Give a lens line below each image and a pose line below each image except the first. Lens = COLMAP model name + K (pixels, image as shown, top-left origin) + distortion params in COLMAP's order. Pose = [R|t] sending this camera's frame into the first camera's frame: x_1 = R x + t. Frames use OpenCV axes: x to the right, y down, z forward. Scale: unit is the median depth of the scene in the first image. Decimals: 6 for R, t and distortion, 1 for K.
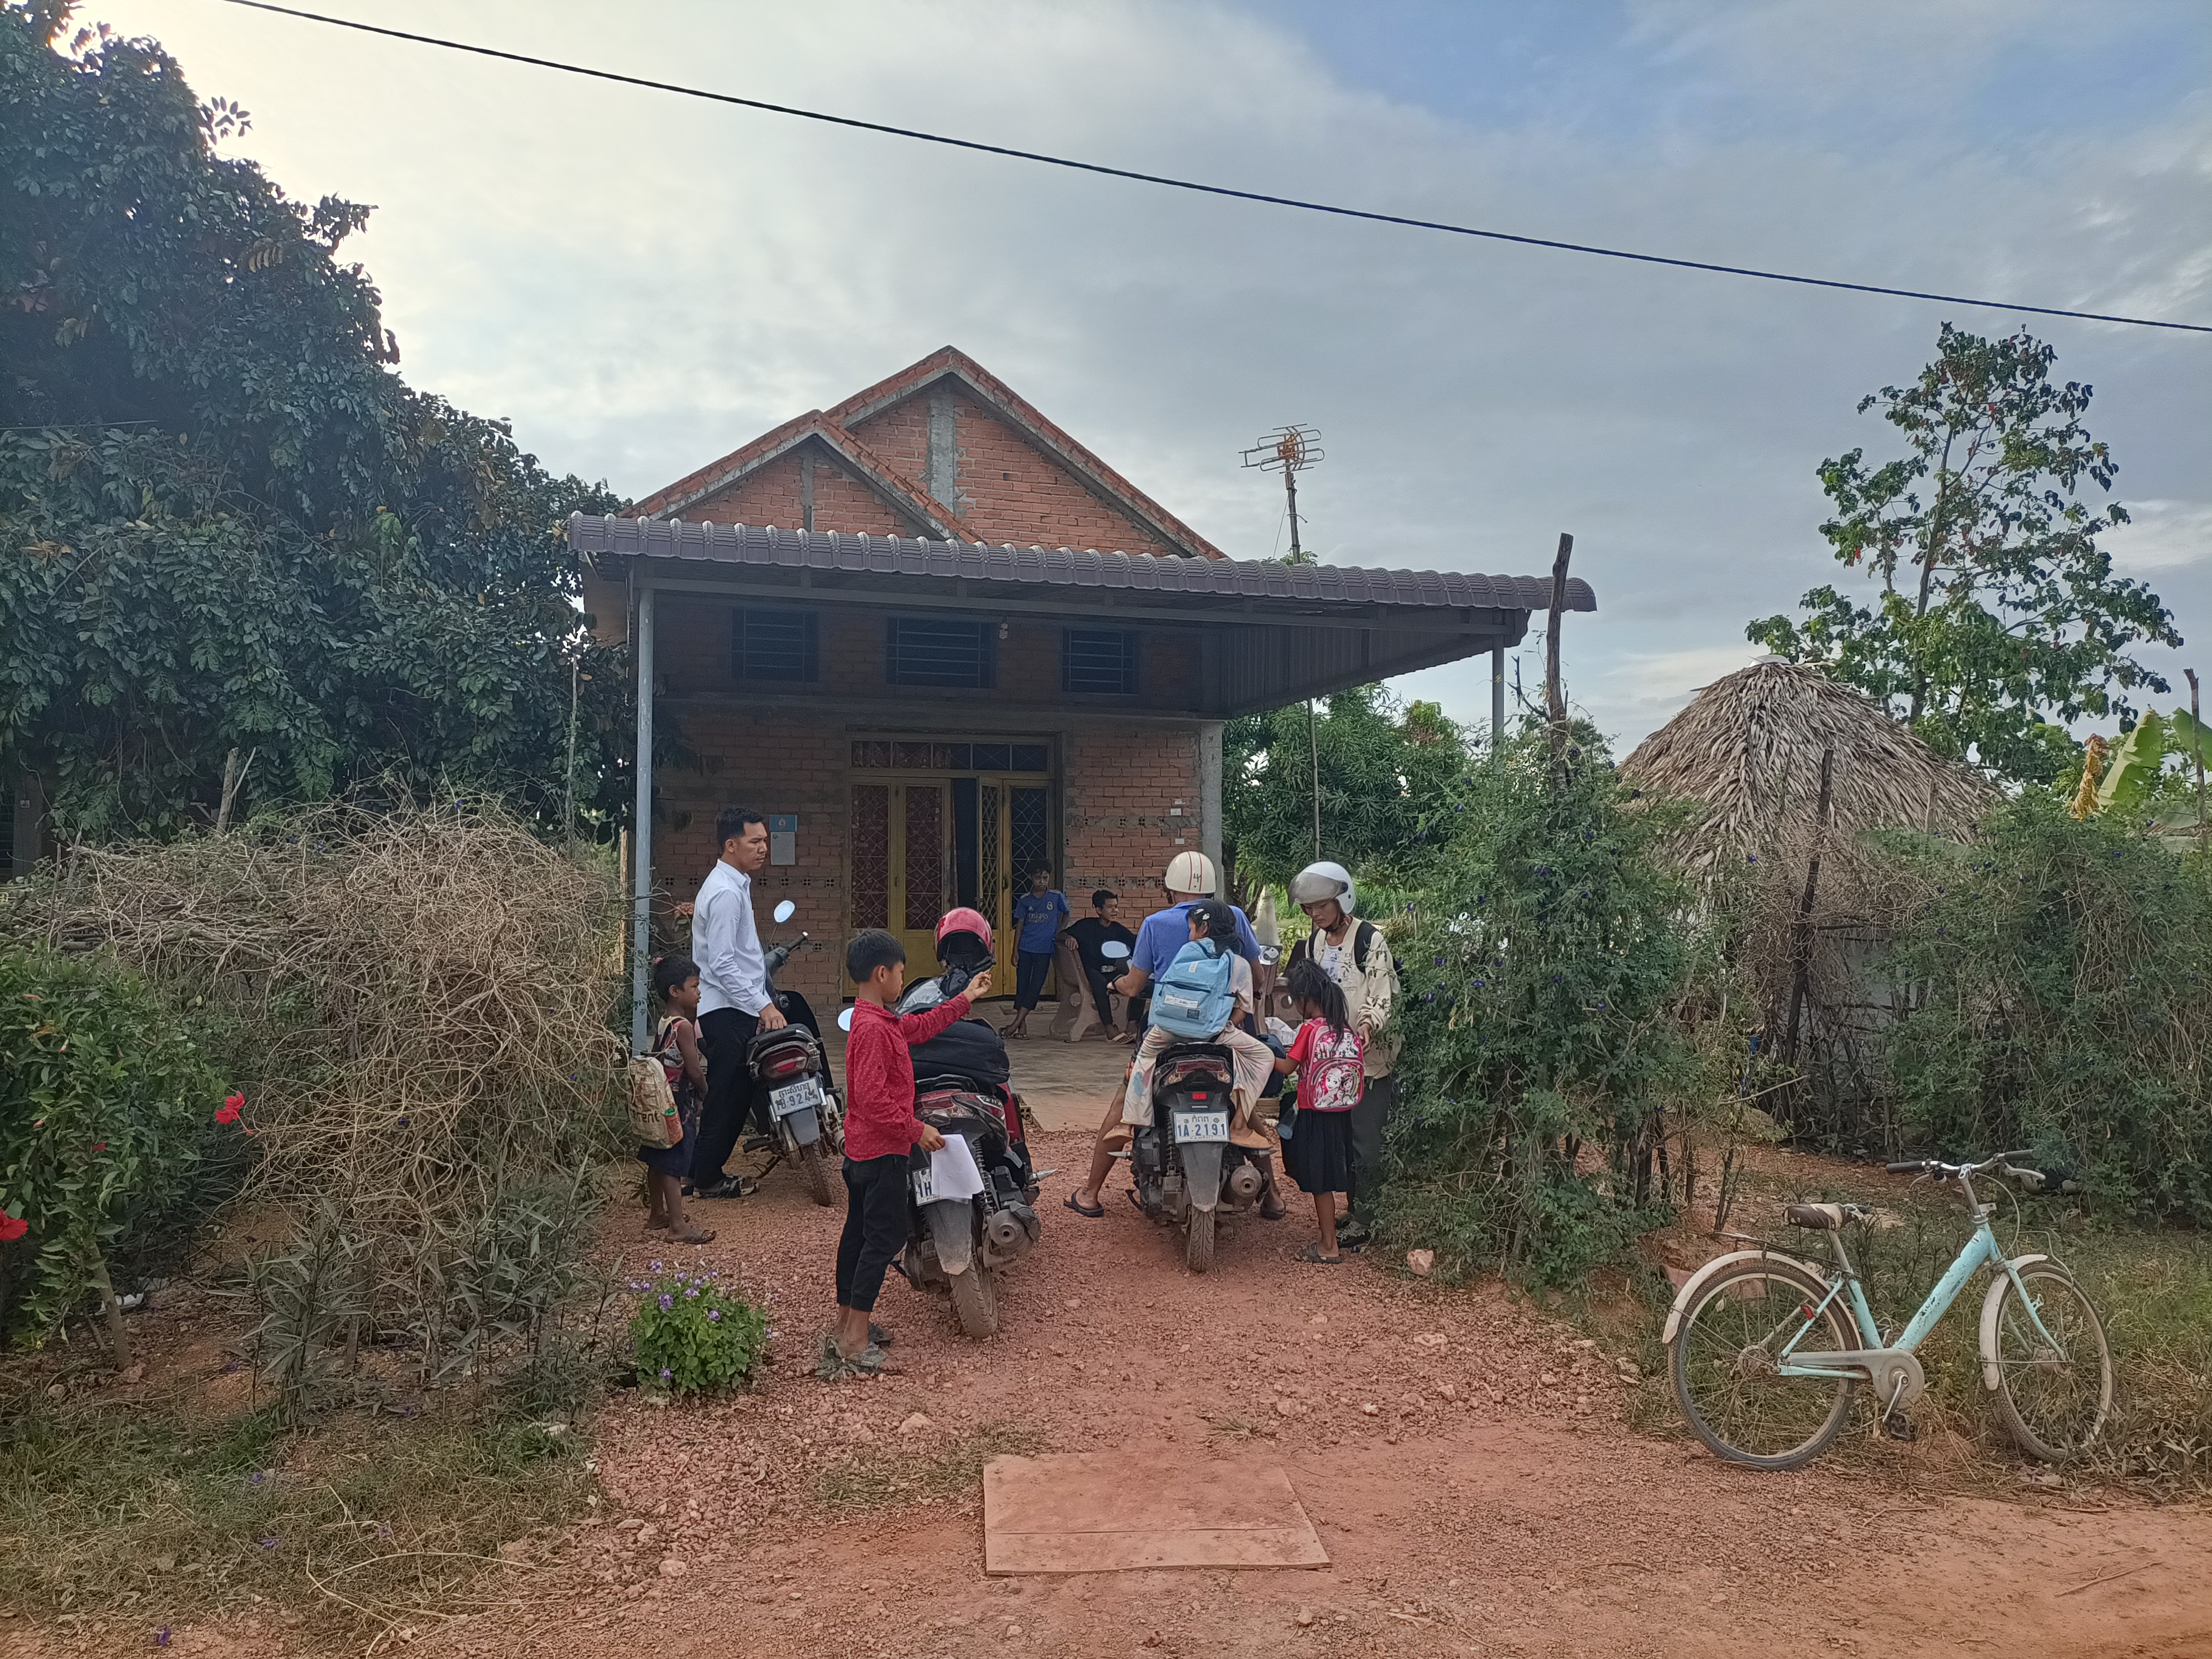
lens RADIAL K [[1624.8, 0, 1106.0], [0, 1624.8, 829.5], [0, 0, 1]] dist [0.003667, -0.013161]
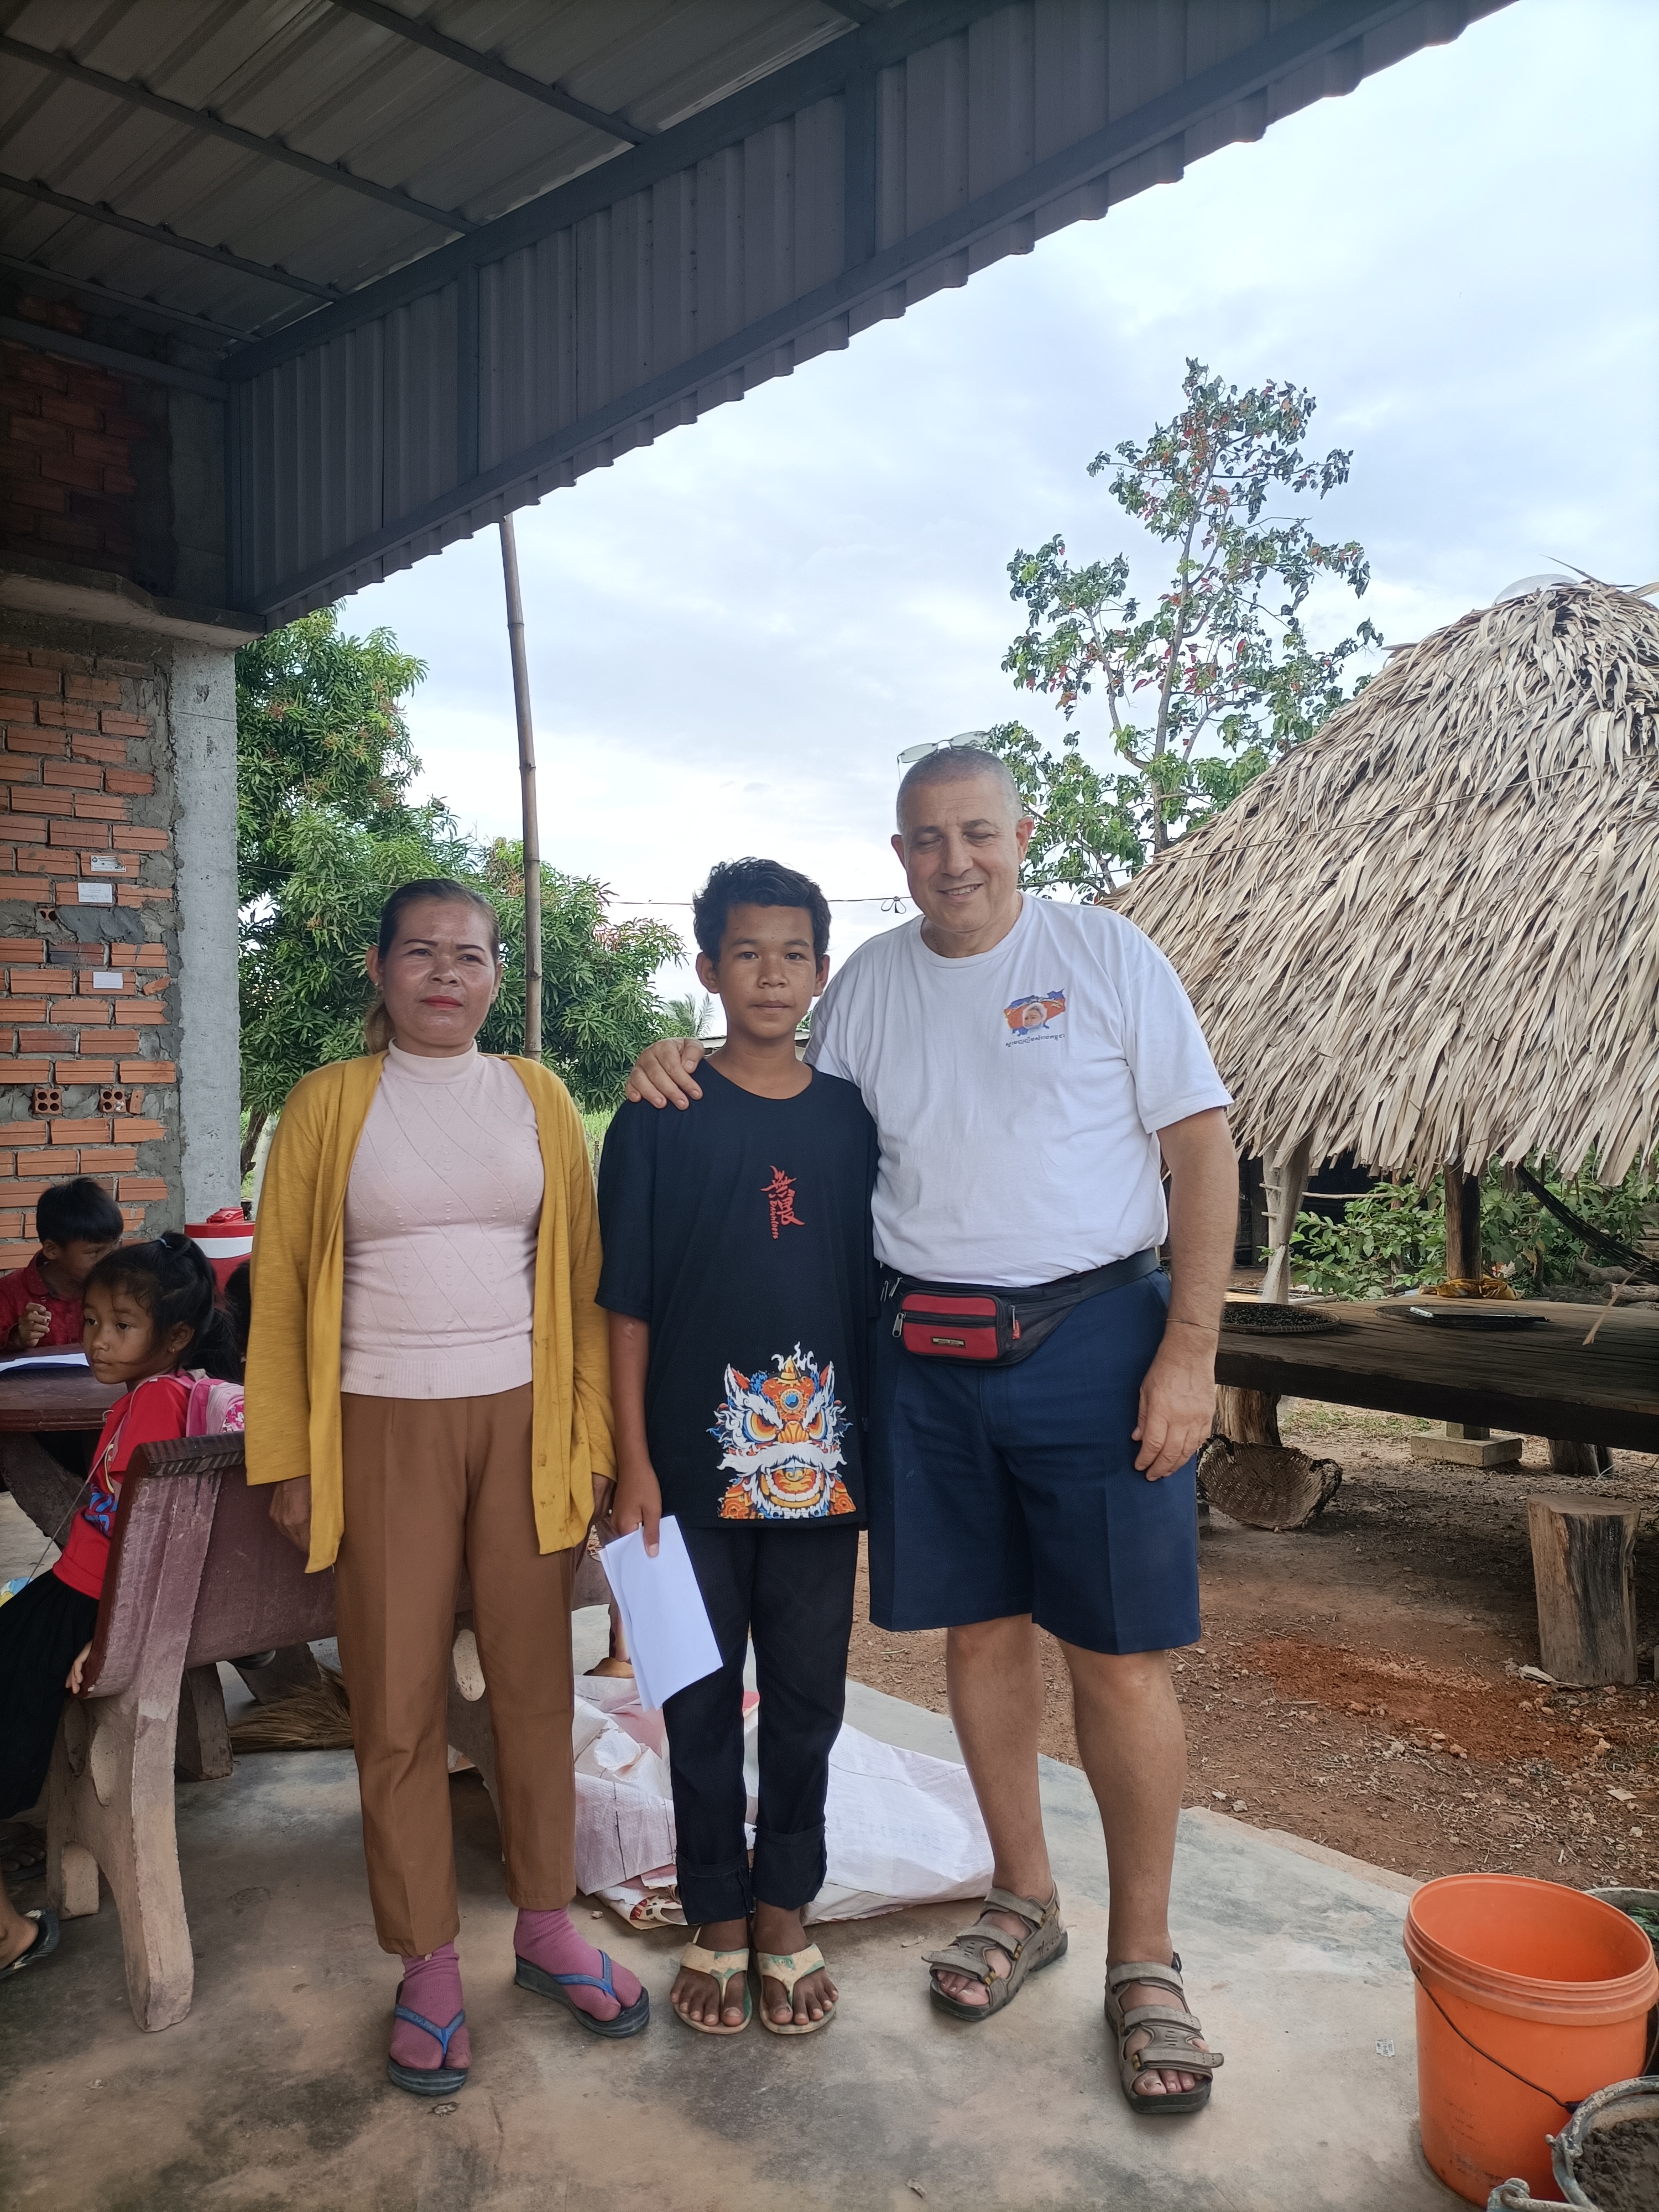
lens RADIAL K [[1624.8, 0, 826.5], [0, 1624.8, 1099.4], [0, 0, 1]] dist [0.003667, -0.013161]
pose [[0.898805, -0.013432, 0.438143, 0.018828], [0.001902, 0.999641, 0.026743, 0.014275], [-0.438345, -0.023203, 0.898507, 0.381032]]
